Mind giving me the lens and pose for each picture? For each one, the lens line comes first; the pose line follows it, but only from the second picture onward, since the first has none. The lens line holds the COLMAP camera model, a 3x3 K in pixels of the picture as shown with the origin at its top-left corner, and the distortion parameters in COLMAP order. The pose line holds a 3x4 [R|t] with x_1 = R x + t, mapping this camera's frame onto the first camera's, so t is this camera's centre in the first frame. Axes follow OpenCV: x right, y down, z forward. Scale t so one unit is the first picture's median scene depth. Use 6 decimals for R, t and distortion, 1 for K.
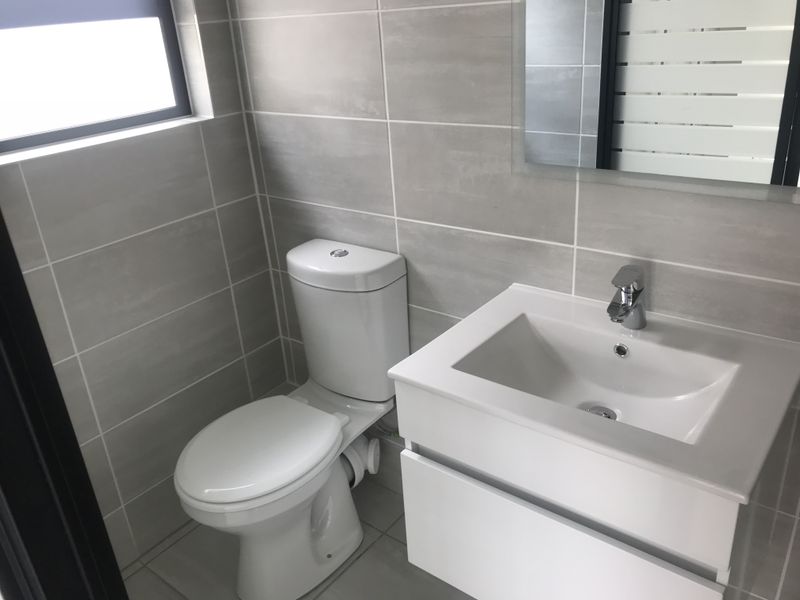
lens RADIAL K [[665.1, 0, 393.0], [0, 665.1, 299.4], [0, 0, 1]] dist [0.017583, -0.012304]
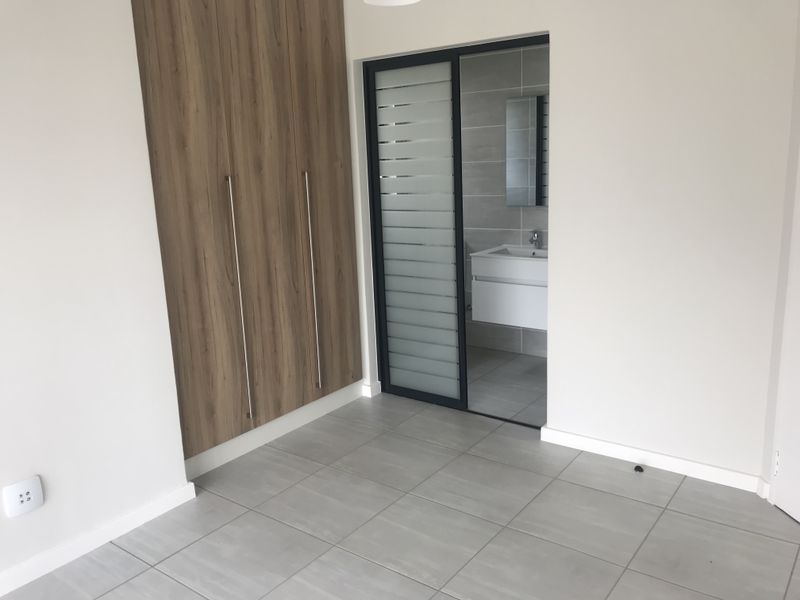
lens RADIAL K [[665.1, 0, 393.0], [0, 665.1, 299.4], [0, 0, 1]] dist [0.017583, -0.012304]
pose [[0.999177, 0.031411, 0.025670, -0.427753], [-0.025404, 0.977855, -0.207734, 0.930755], [-0.031627, 0.206911, 0.977848, -2.087623]]
